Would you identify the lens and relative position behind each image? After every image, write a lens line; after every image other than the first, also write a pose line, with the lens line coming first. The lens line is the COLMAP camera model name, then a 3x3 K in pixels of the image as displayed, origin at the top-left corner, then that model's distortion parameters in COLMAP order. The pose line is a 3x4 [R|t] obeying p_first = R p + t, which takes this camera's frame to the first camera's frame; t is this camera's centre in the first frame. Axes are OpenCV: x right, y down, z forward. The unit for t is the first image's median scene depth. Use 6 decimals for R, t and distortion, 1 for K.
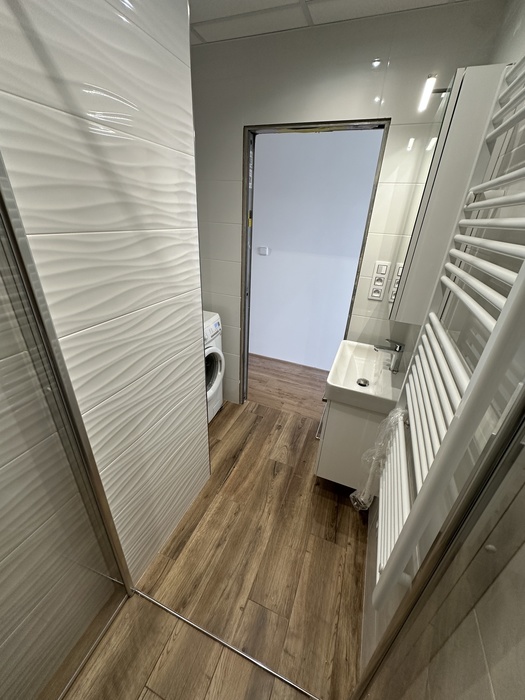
lens RADIAL K [[277.0, 0, 262.2], [0, 277.0, 350.6], [0, 0, 1]] dist [-0.002155, 0.000405]
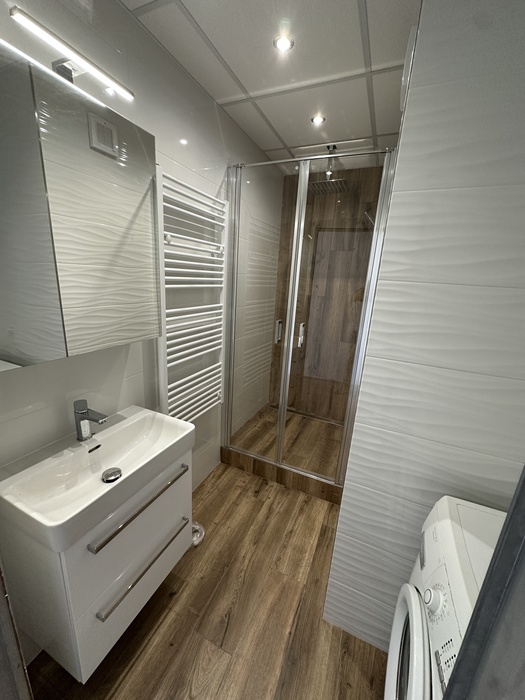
lens RADIAL K [[277.0, 0, 262.3], [0, 277.0, 351.3], [0, 0, 1]] dist [-0.002155, 0.000405]
pose [[-0.993782, -0.110966, 0.009158, 0.034406], [-0.077325, 0.746994, 0.660319, -0.584361], [-0.080114, 0.655505, -0.750929, 1.304028]]
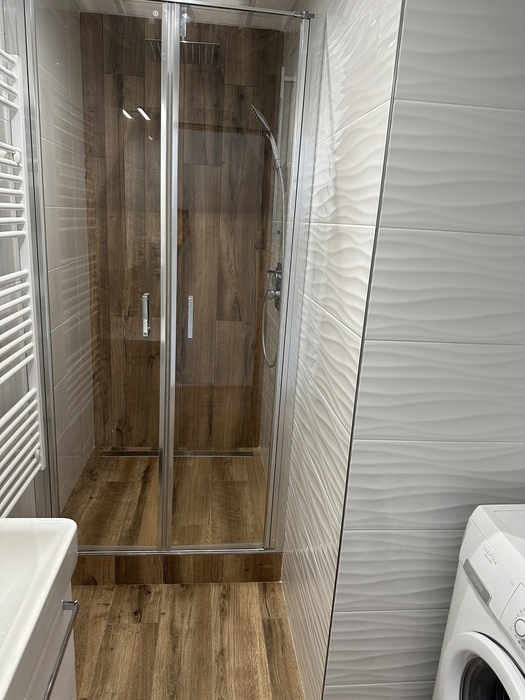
lens RADIAL K [[491.7, 0, 259.7], [0, 491.7, 353.9], [0, 0, 1]] dist [0.056934, -0.069937]
pose [[-0.880552, 0.028984, -0.473063, 0.299993], [-0.293346, 0.750640, 0.592020, -0.564927], [0.372260, 0.660075, -0.652475, 1.269488]]
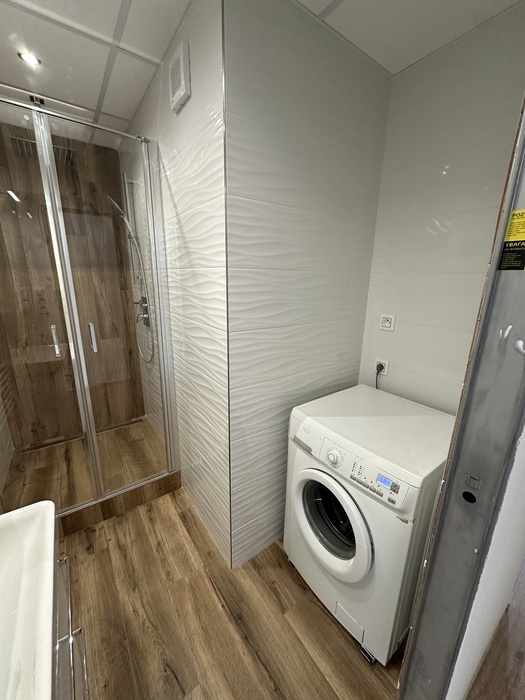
lens RADIAL K [[277.0, 0, 261.5], [0, 277.0, 351.0], [0, 0, 1]] dist [-0.002155, 0.000405]
pose [[-0.537361, 0.164366, -0.827180, 0.372313], [-0.409295, 0.806743, 0.426196, -0.495578], [0.737374, 0.567582, -0.366239, 1.188519]]
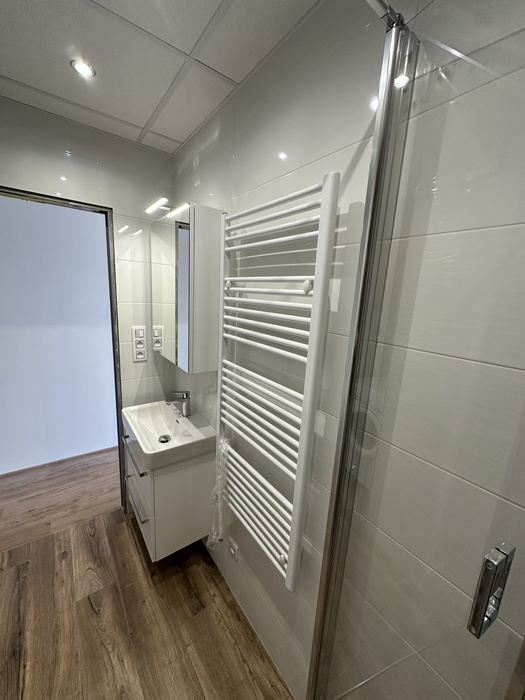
lens RADIAL K [[277.0, 0, 260.9], [0, 277.0, 350.4], [0, 0, 1]] dist [-0.002155, 0.000405]
pose [[0.524911, -0.194456, 0.828646, -0.244224], [0.349029, 0.937111, -0.001186, -0.068939], [-0.776303, 0.289844, 0.559771, 0.049897]]
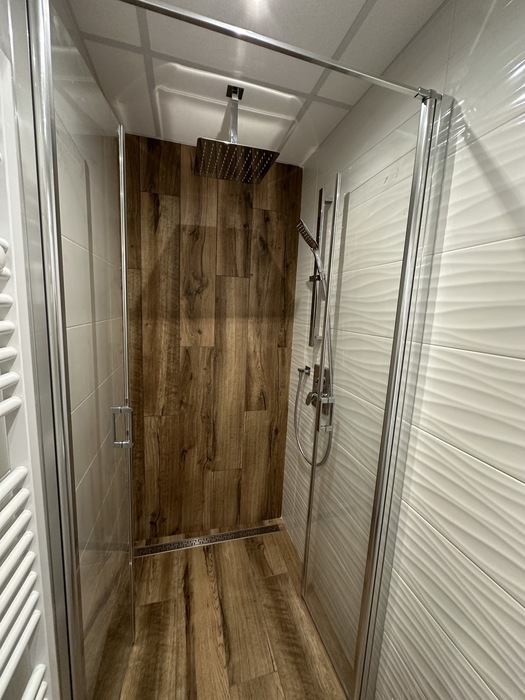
lens RADIAL K [[277.0, 0, 261.4], [0, 277.0, 350.9], [0, 0, 1]] dist [-0.002155, 0.000405]
pose [[-0.788581, 0.010233, -0.614846, 0.215191], [-0.344114, 0.821306, 0.455018, -0.275401], [0.509633, 0.570396, -0.644145, 0.562827]]
